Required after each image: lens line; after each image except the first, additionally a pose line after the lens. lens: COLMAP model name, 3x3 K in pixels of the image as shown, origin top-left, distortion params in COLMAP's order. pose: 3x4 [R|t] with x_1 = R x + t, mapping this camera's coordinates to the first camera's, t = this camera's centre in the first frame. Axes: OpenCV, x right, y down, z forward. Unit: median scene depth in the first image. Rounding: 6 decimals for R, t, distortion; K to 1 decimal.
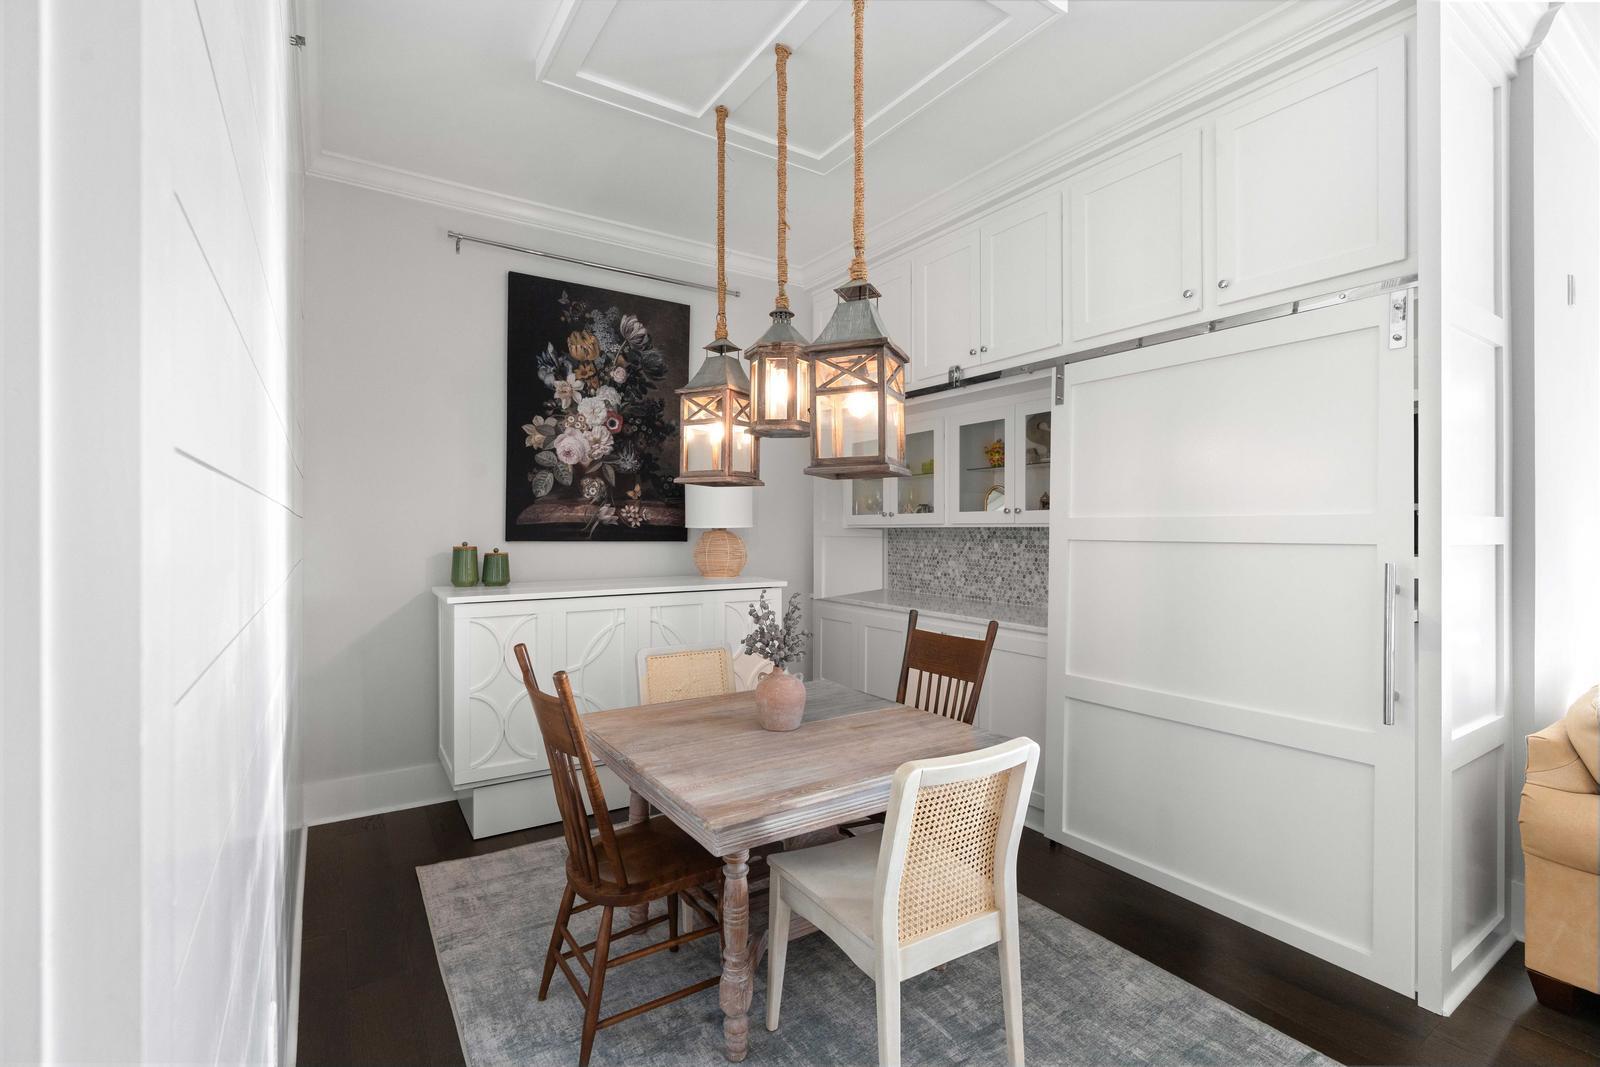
lens RADIAL K [[732.8, 0, 758.1], [0, 732.8, 535.1], [0, 0, 1]] dist [-0.000457, -0.000483]
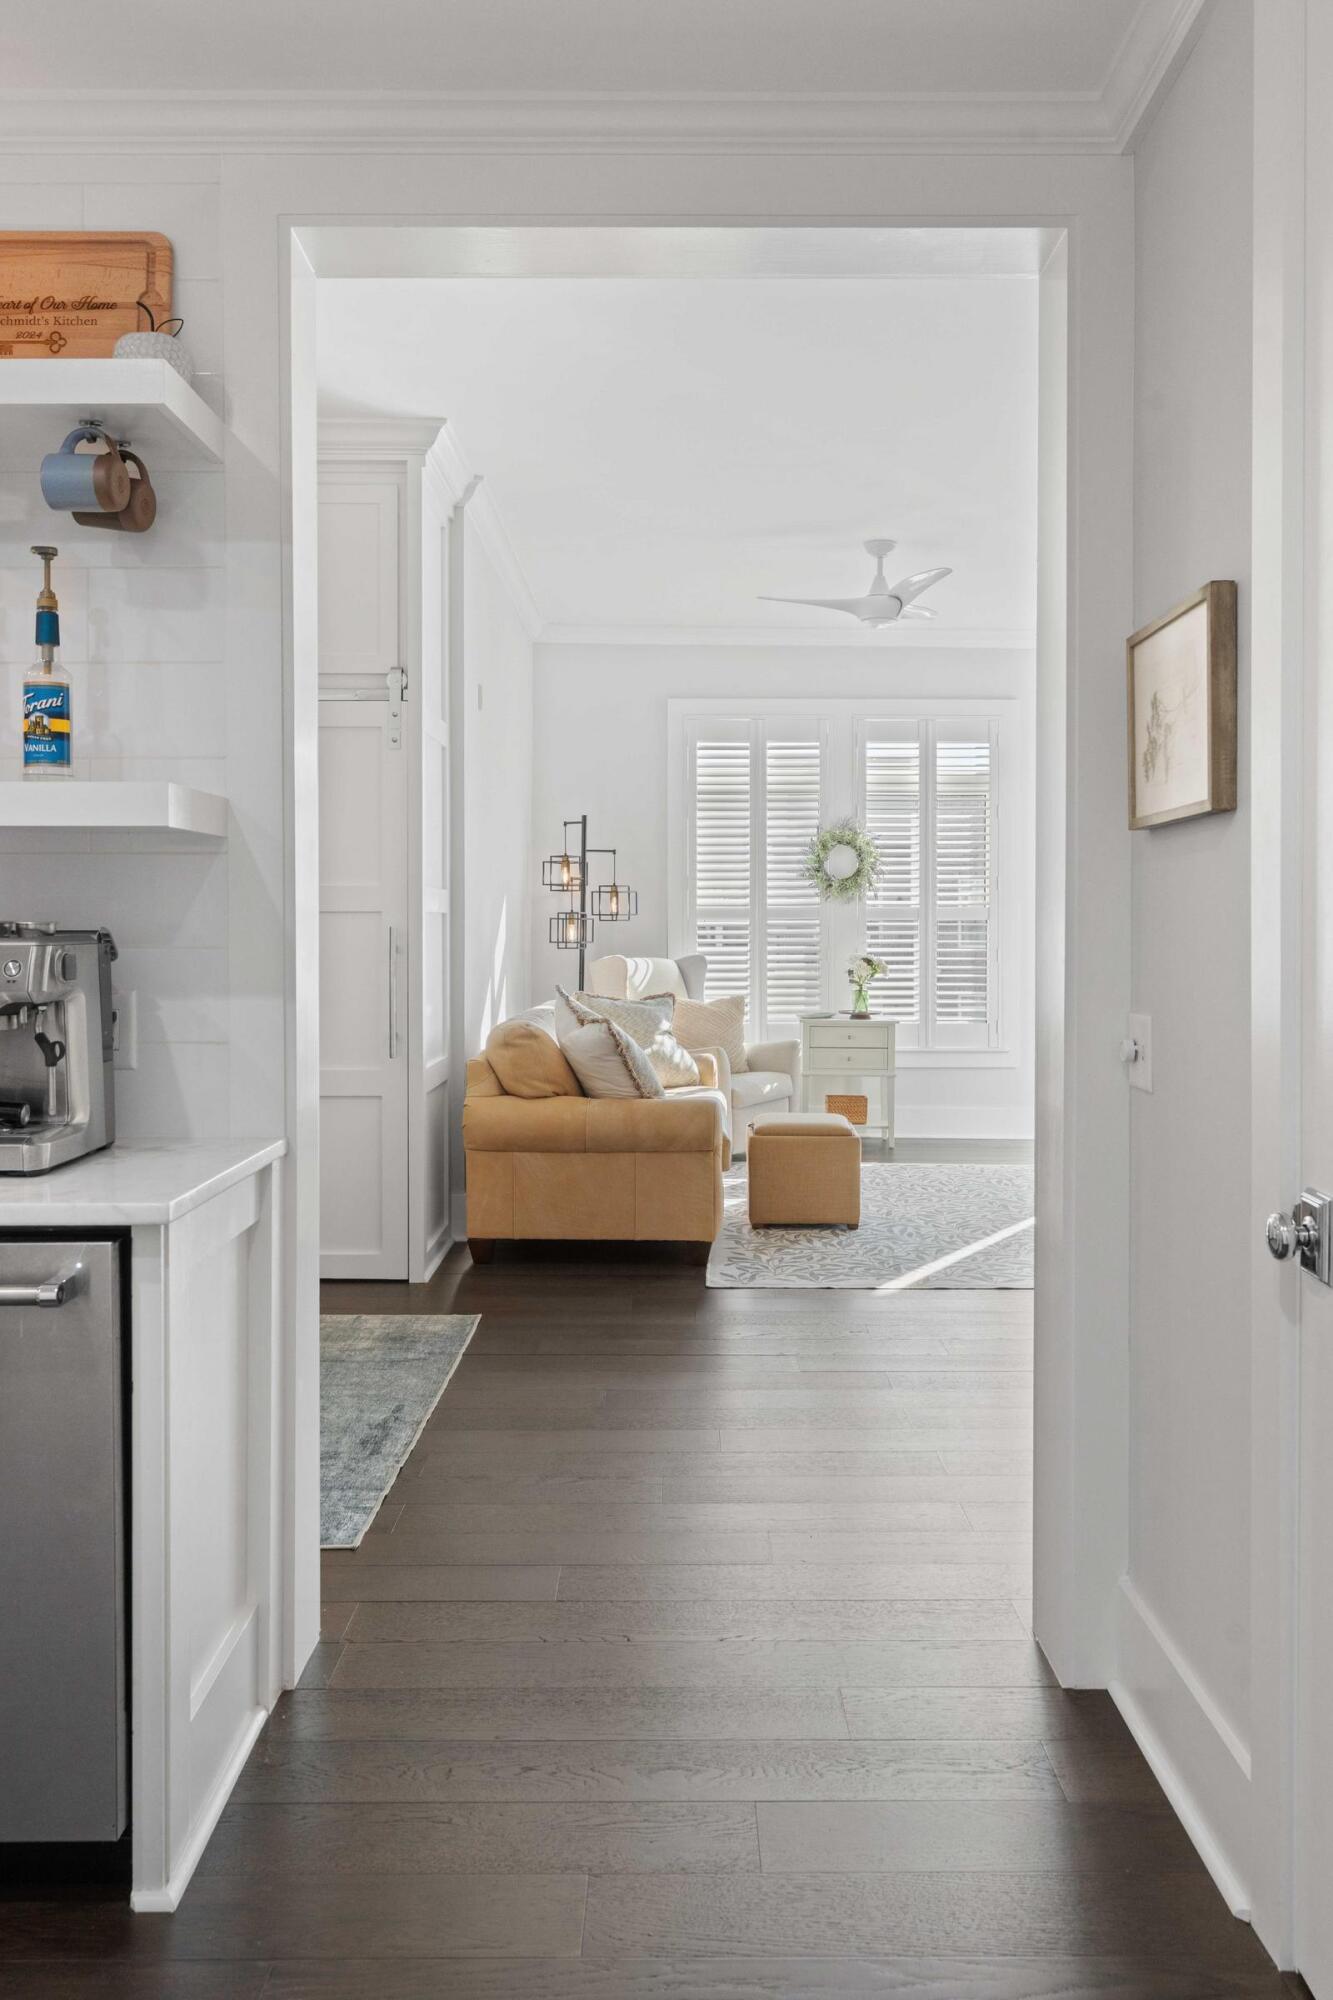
lens RADIAL K [[1584.6, 0, 666.5], [0, 1584.6, 1000.0], [0, 0, 1]] dist [-0.029864, -0.000380]
pose [[0.548639, -0.044502, 0.834874, -1.035249], [-0.003446, 0.998454, 0.055486, 0.011193], [-0.836052, -0.033319, 0.547637, -0.784893]]
